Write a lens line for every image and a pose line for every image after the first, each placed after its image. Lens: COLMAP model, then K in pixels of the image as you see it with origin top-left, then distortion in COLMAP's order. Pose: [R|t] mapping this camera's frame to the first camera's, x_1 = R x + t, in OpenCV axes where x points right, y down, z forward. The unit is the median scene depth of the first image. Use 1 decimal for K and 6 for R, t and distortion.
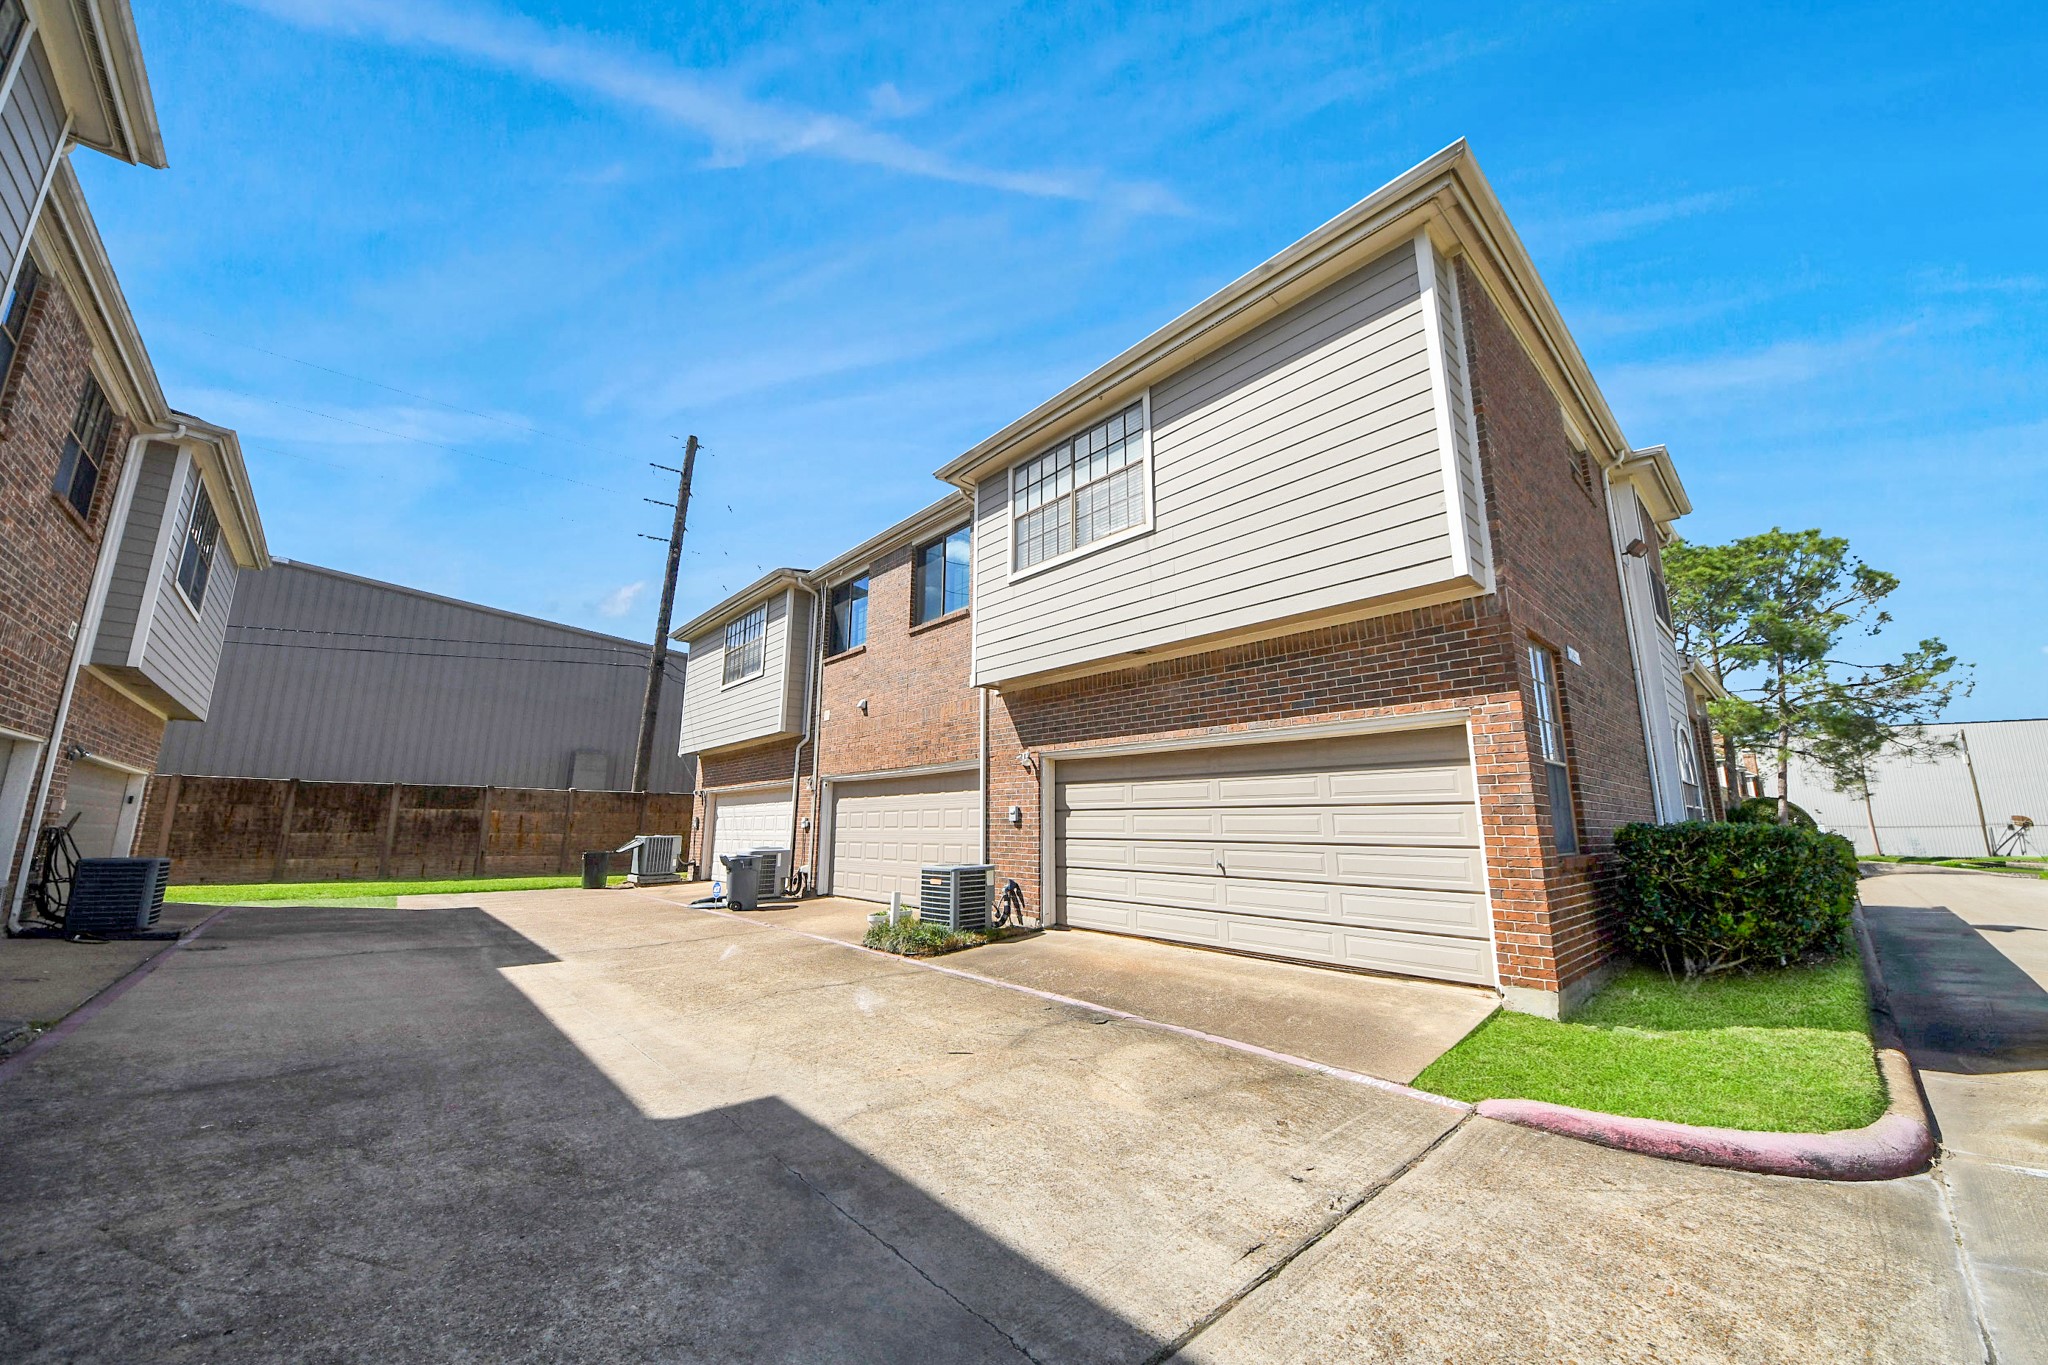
lens RADIAL K [[727.1, 0, 1000.6], [0, 727.1, 692.2], [0, 0, 1]] dist [0.030610, -0.008952]
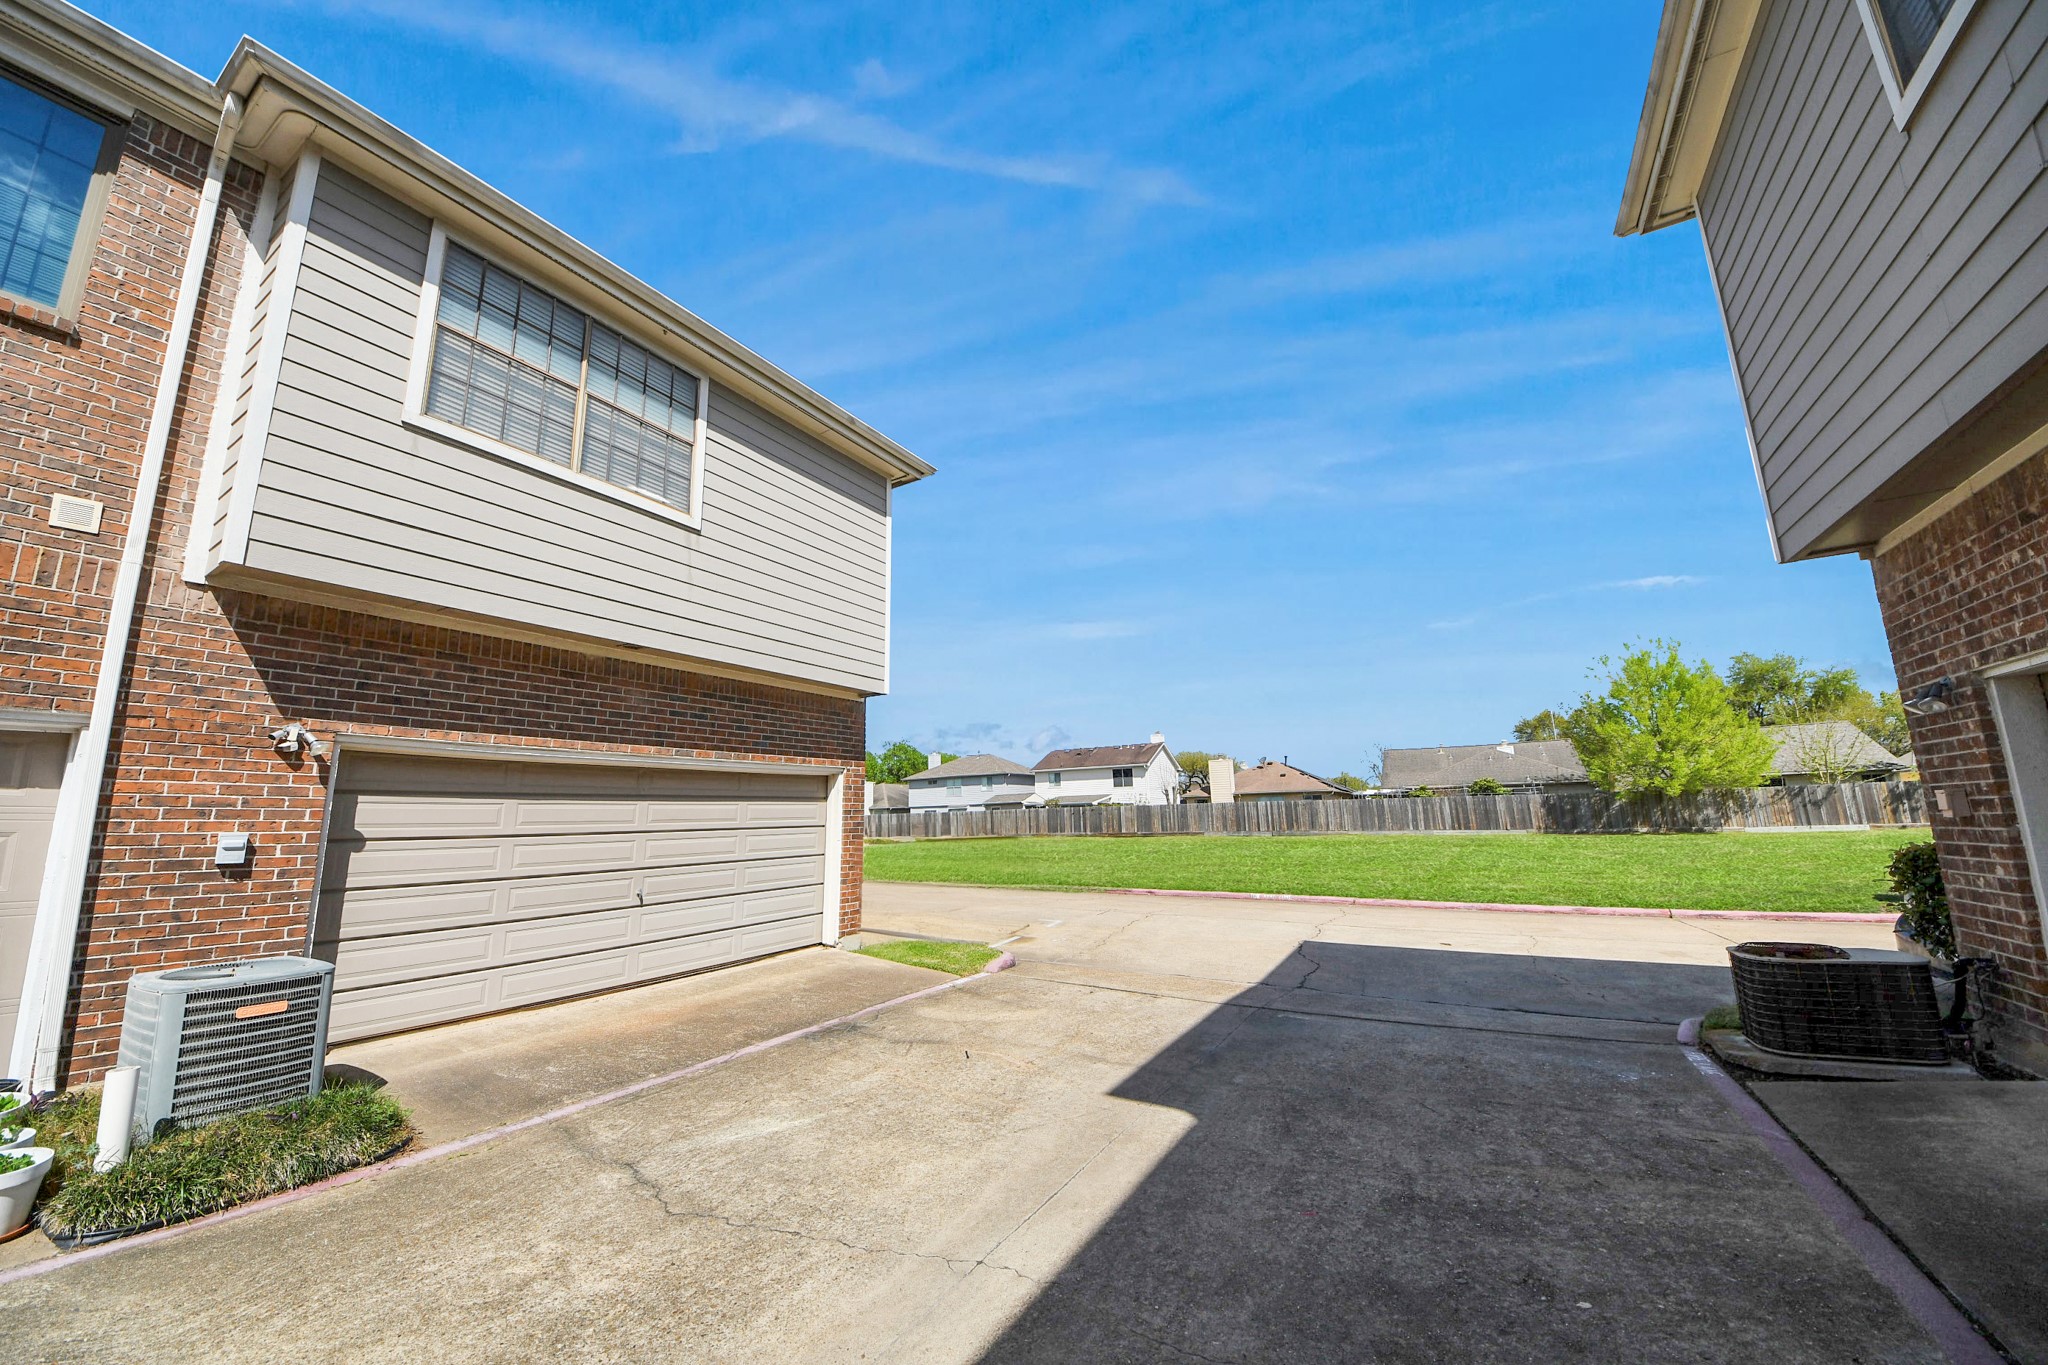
lens RADIAL K [[725.6, 0, 1028.5], [0, 725.6, 696.4], [0, 0, 1]] dist [0.029113, -0.020265]
pose [[-0.308650, 0.167528, 0.936306, -1.210010], [-0.147680, 0.963990, -0.221163, 0.198357], [-0.939641, -0.206536, -0.272795, 1.320691]]
